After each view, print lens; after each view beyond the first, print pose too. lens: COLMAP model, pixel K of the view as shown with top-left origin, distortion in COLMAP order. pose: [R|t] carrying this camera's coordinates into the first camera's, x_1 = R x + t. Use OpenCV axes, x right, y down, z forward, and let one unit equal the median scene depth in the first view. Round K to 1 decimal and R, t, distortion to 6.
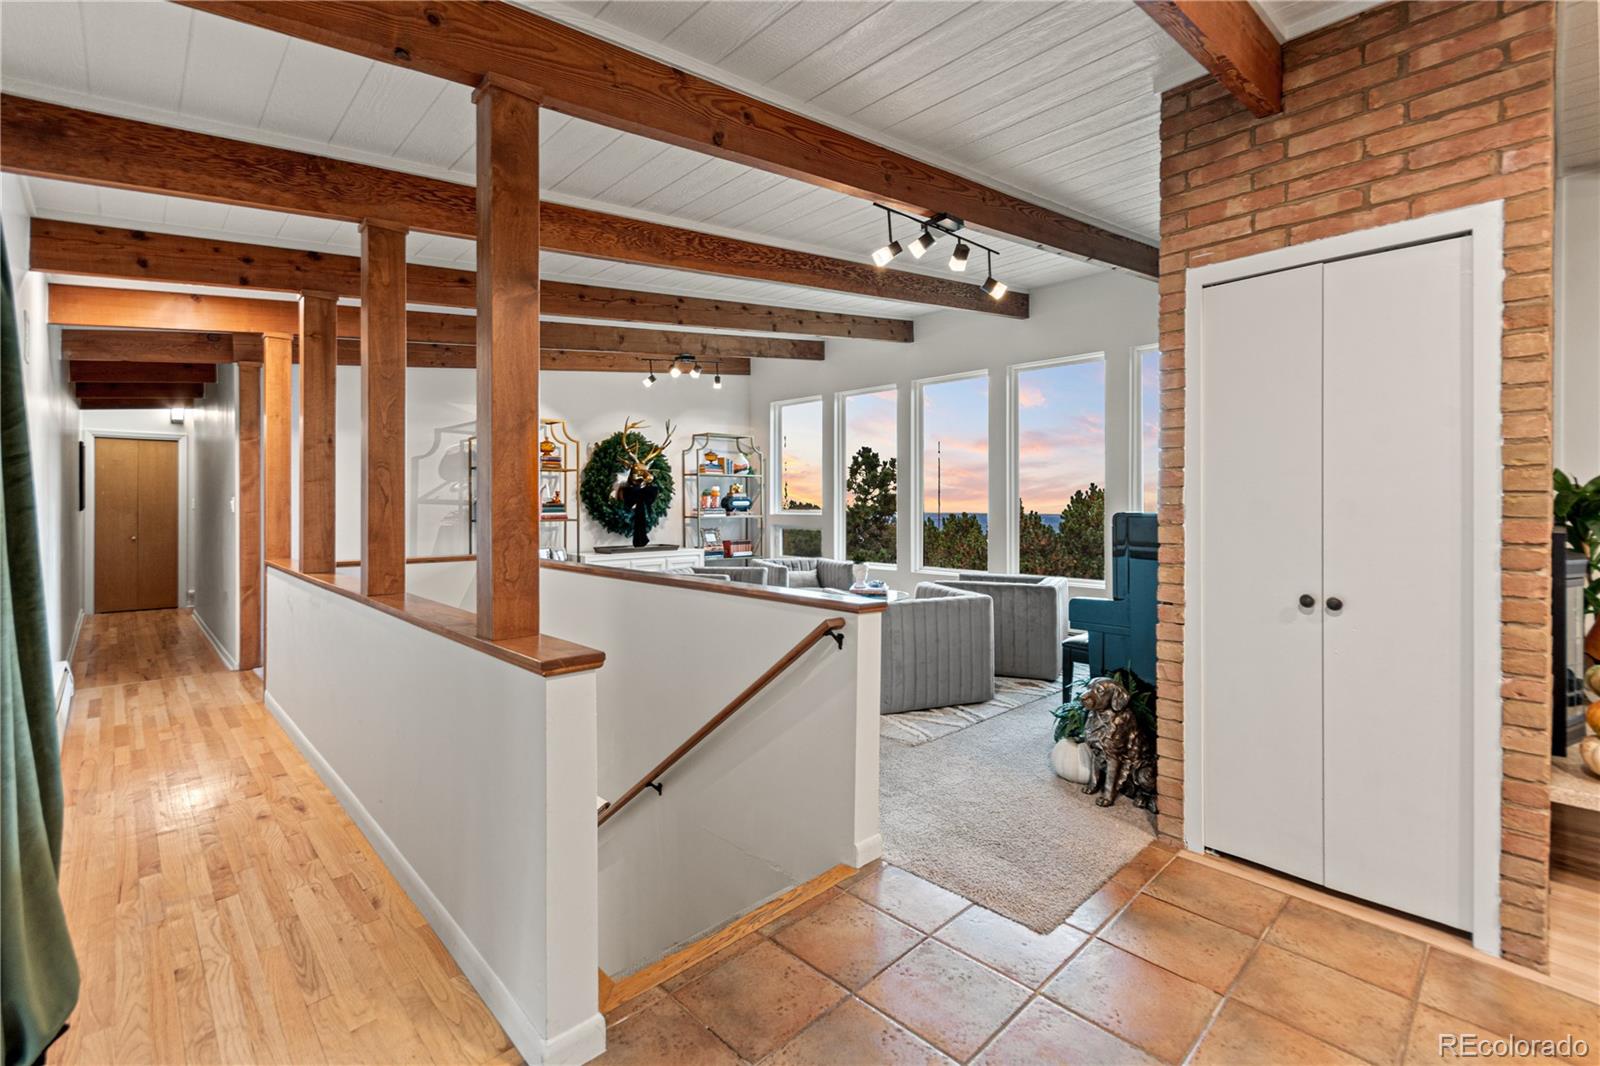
lens RADIAL K [[715.4, 0, 802.4], [0, 715.4, 503.4], [0, 0, 1]] dist [0.000419, 0.000123]
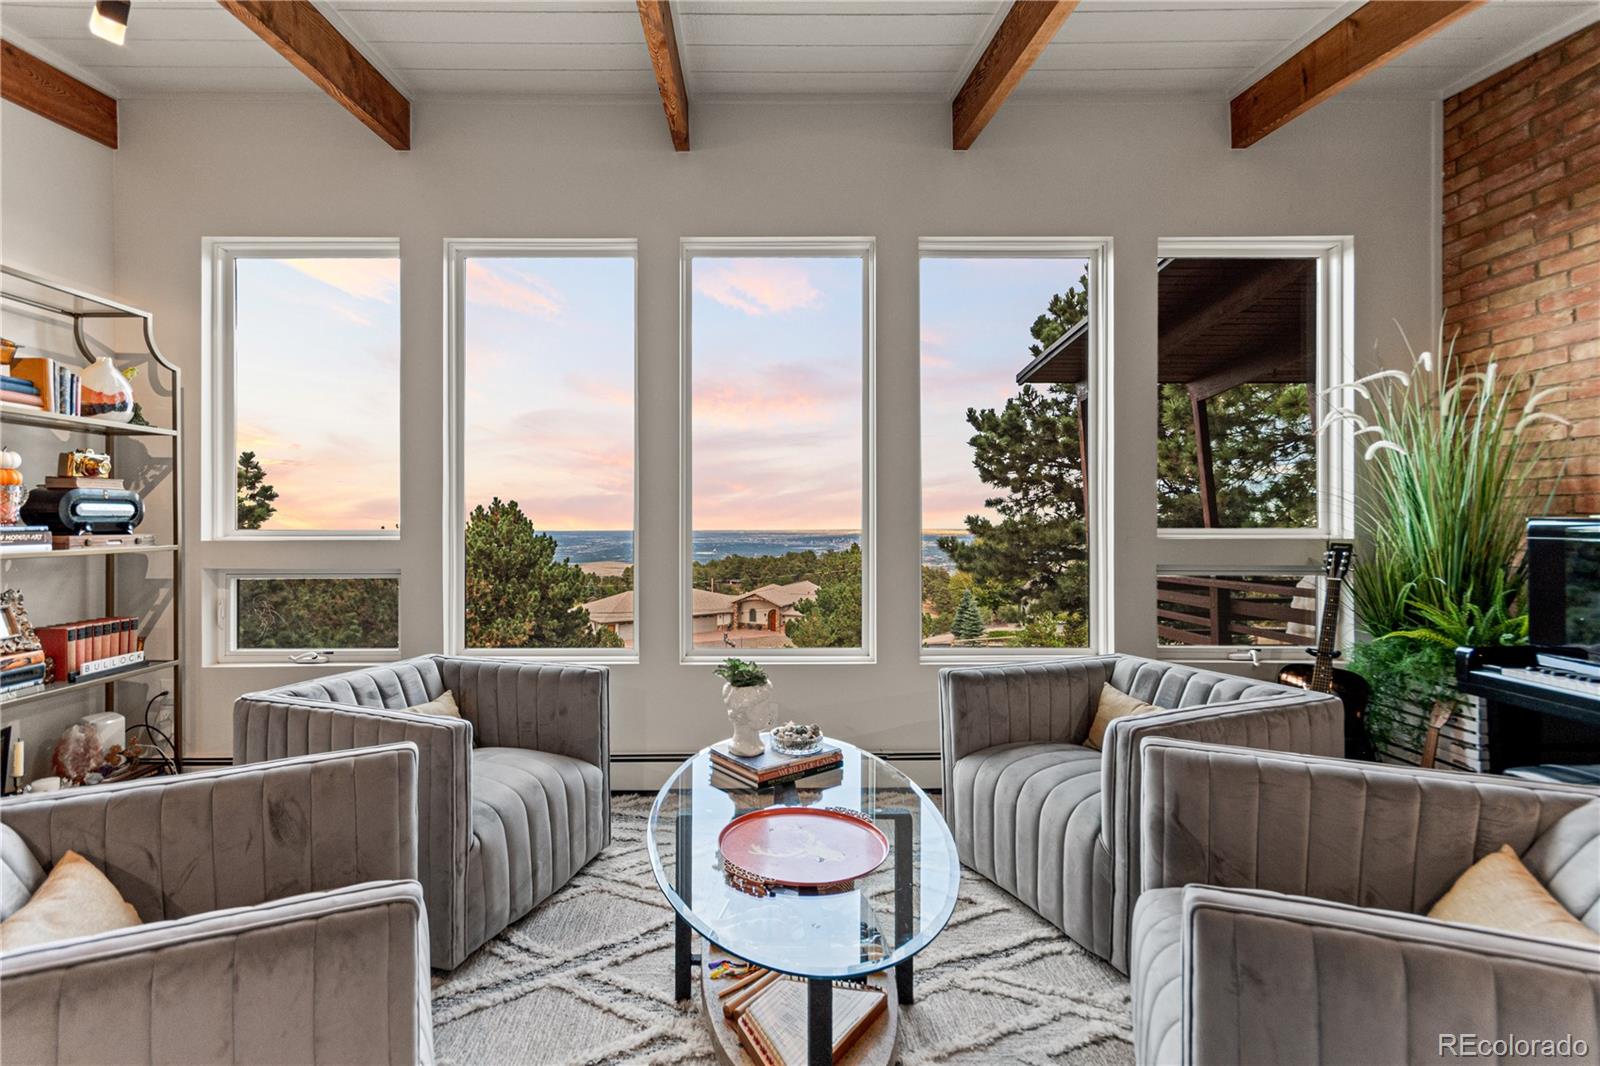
lens RADIAL K [[722.8, 0, 750.7], [0, 722.8, 520.6], [0, 0, 1]] dist [0.000405, 0.000247]
pose [[0.686547, -0.000365, 0.727086, -0.129304], [0.001028, 0.999999, -0.000468, 0.005476], [-0.727085, 0.001069, 0.686546, 0.578797]]
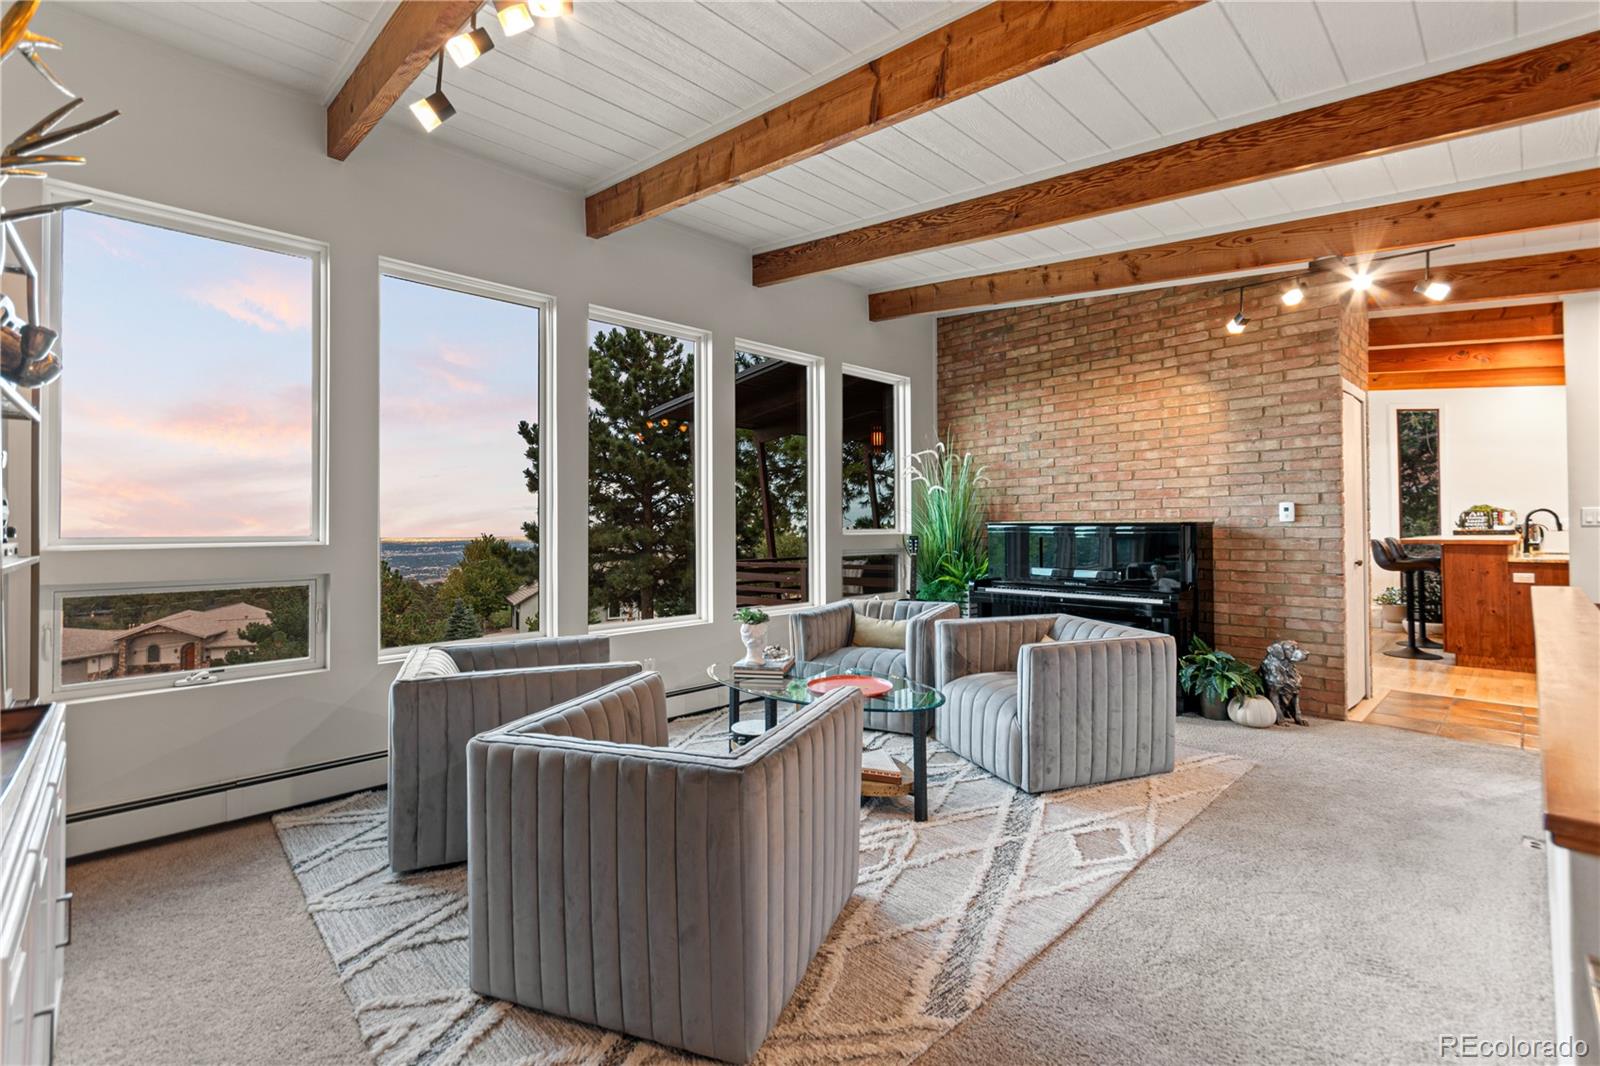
lens RADIAL K [[704.3, 0, 798.3], [0, 704.3, 514.6], [0, 0, 1]] dist [-0.000413, 0.000419]
pose [[-0.006842, 0.016858, 0.999834, -0.360872], [0.004760, 0.999847, -0.016826, 0.007074], [-0.999965, 0.004644, -0.006921, 0.735550]]
